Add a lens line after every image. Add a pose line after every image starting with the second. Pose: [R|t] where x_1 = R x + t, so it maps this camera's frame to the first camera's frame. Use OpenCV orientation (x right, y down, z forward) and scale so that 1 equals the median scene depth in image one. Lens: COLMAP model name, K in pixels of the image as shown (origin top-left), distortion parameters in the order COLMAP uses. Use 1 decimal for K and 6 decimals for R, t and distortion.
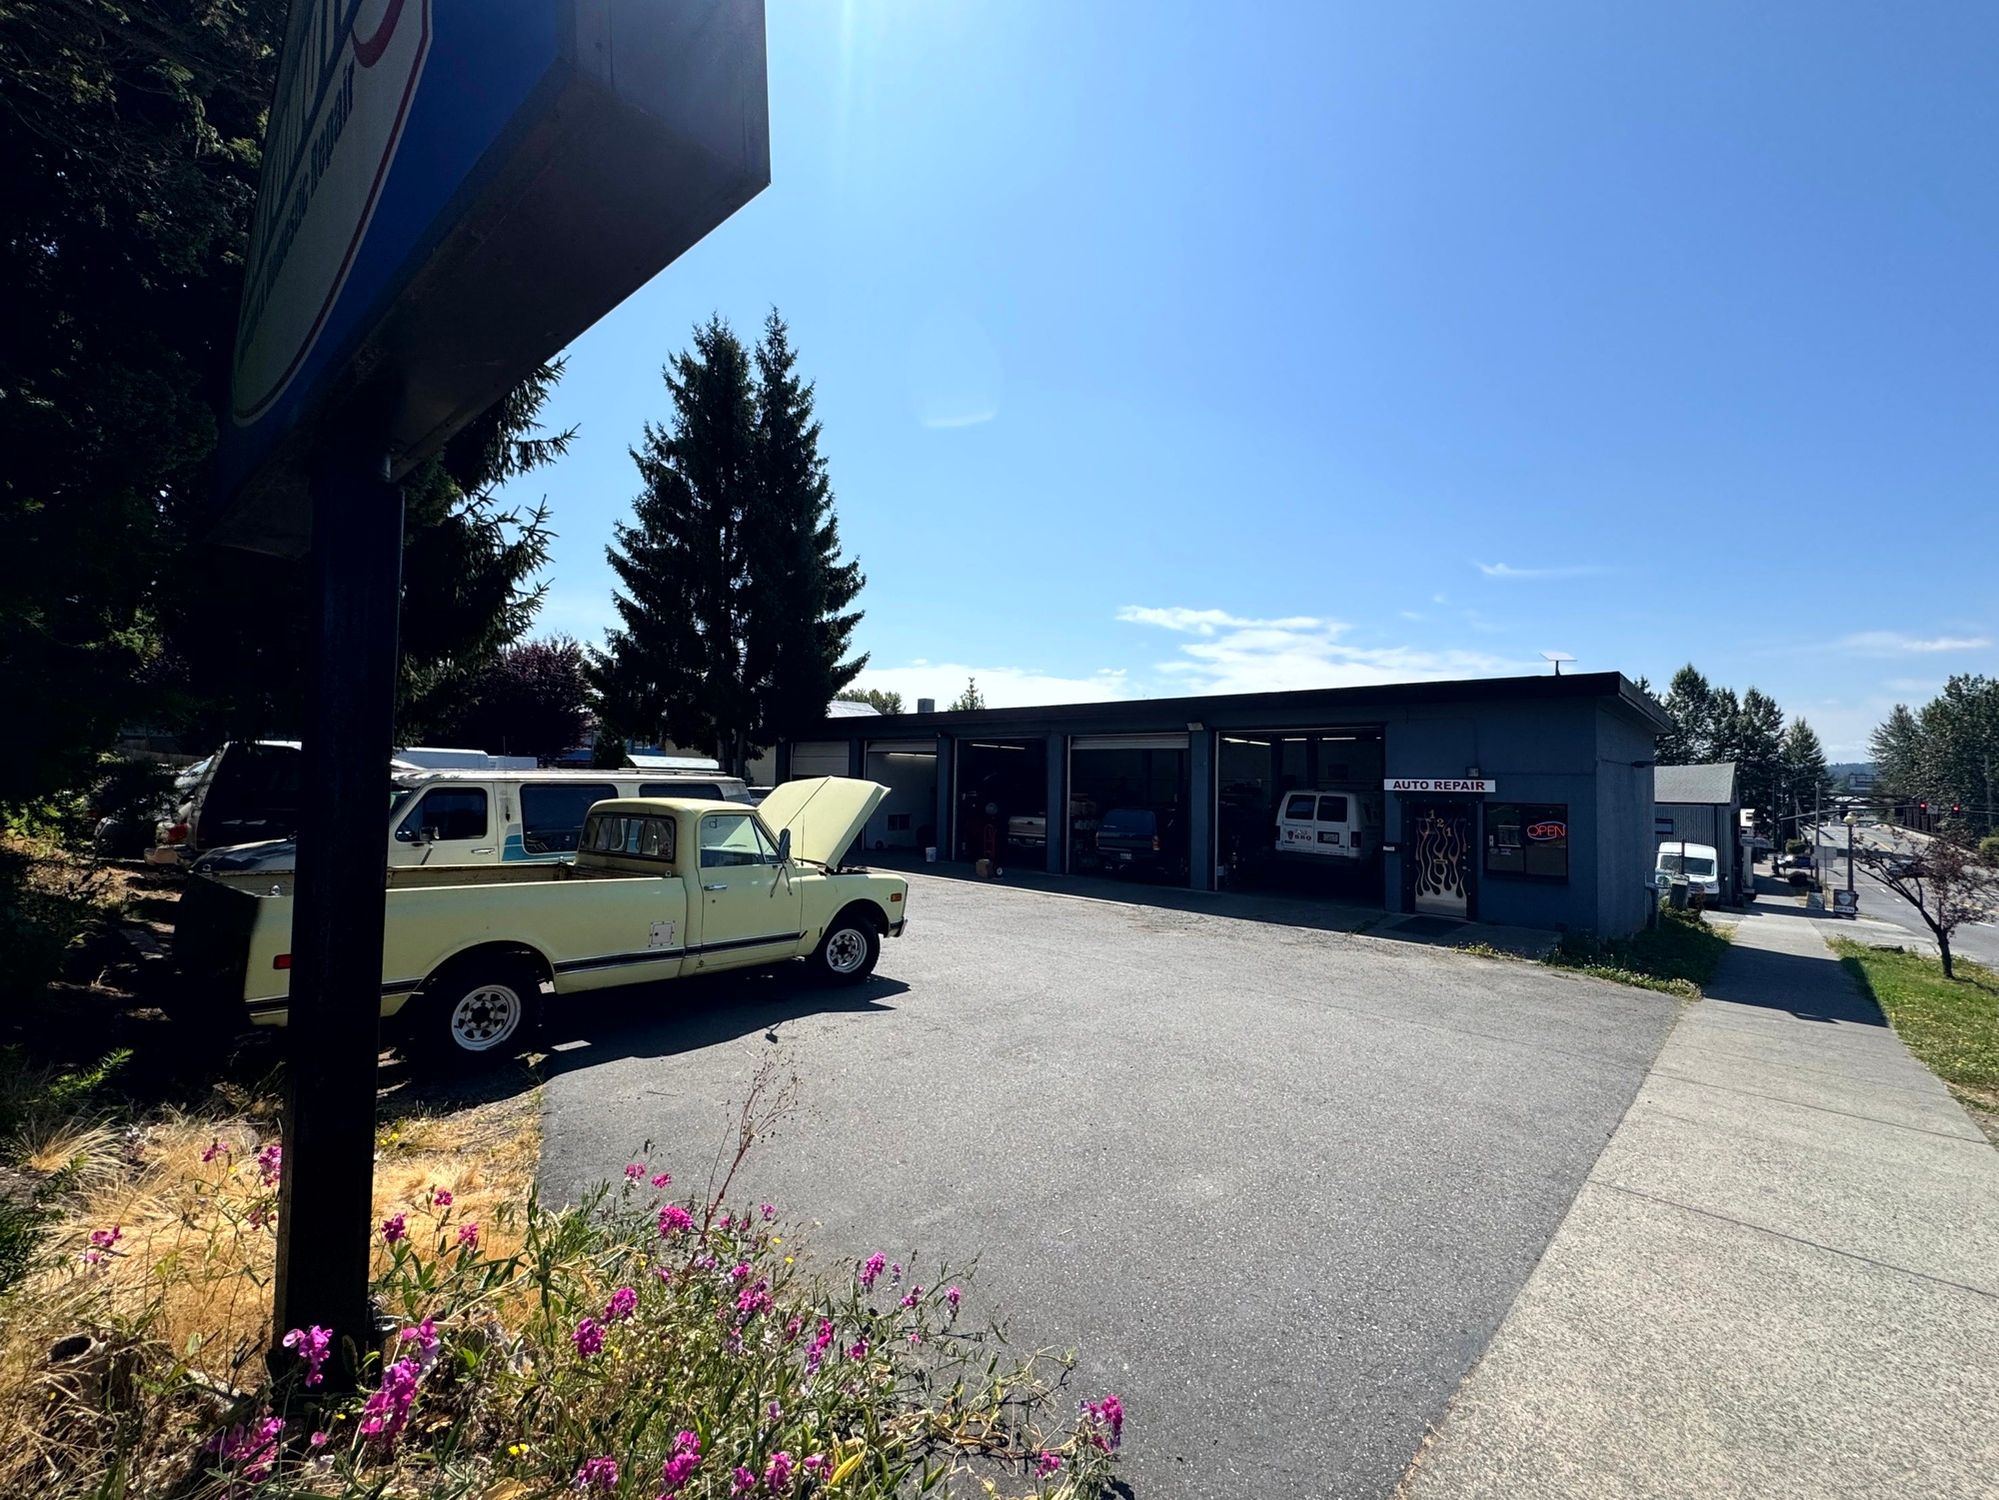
lens RADIAL K [[837.7, 0, 997.8], [0, 837.7, 742.5], [0, 0, 1]] dist [-0.002527, -0.000568]
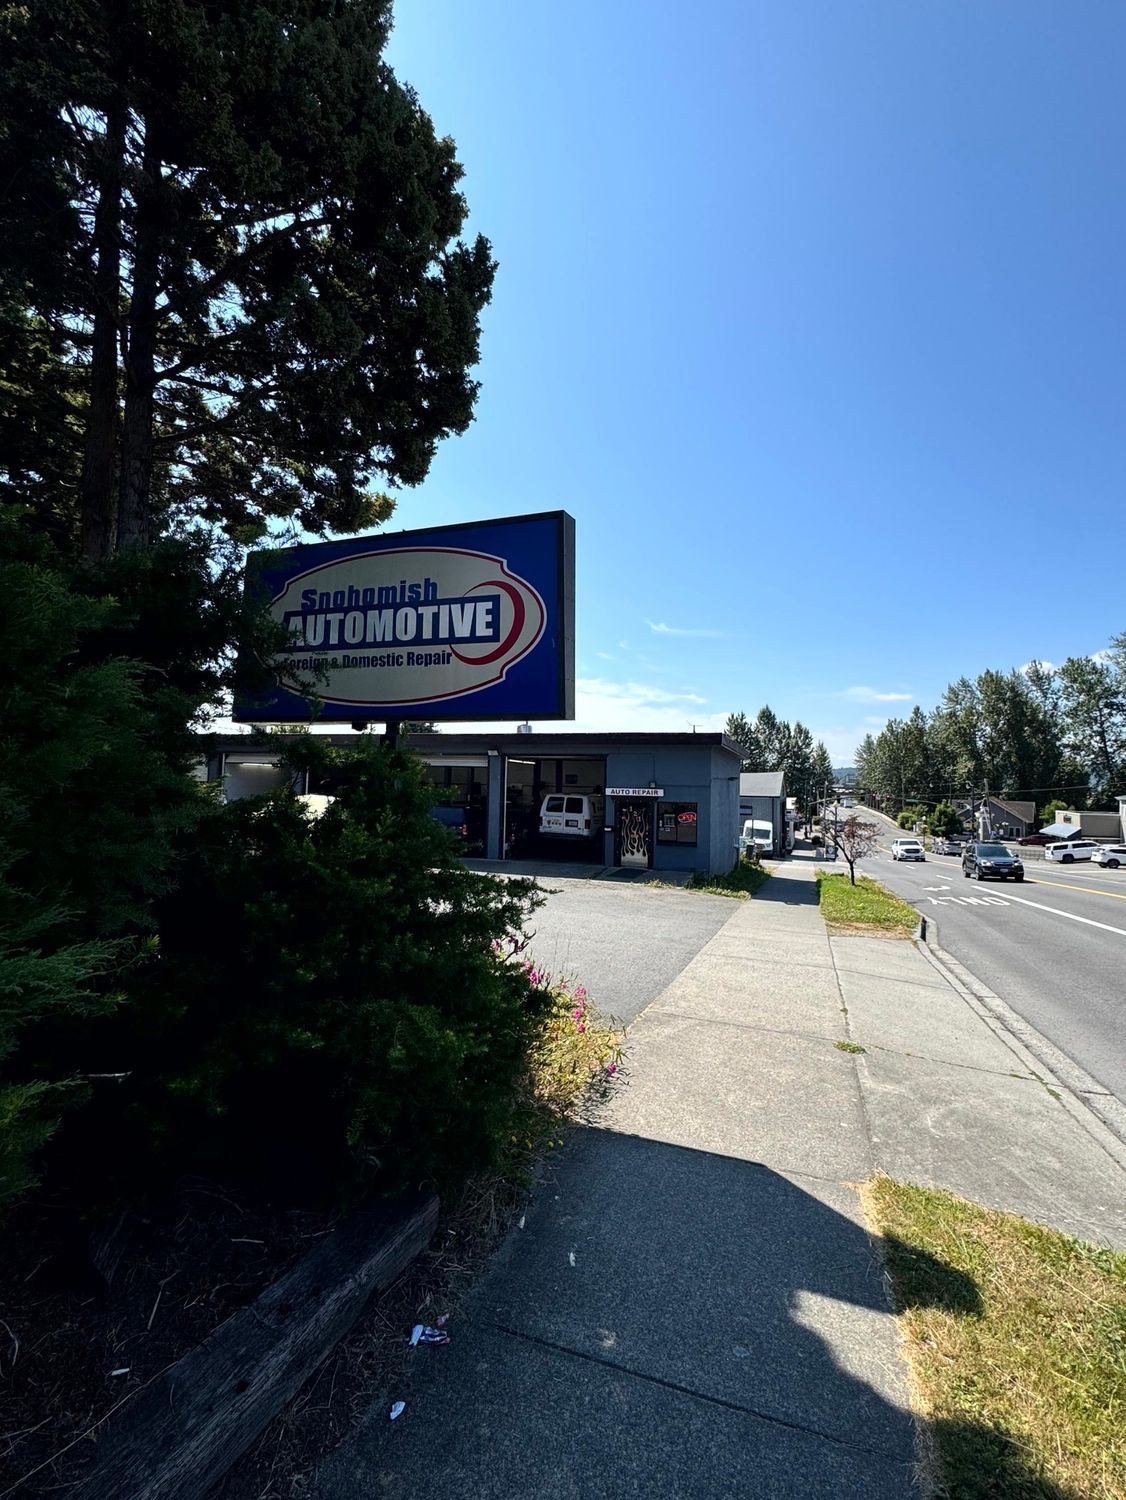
lens RADIAL K [[695.6, 0, 561.6], [0, 695.6, 750.3], [0, 0, 1]] dist [-0.002511, -0.000004]
pose [[0.920351, 0.016682, 0.390738, -0.102737], [-0.019860, 0.999794, 0.004092, -0.022265], [-0.390589, -0.011526, 0.920493, -0.154525]]
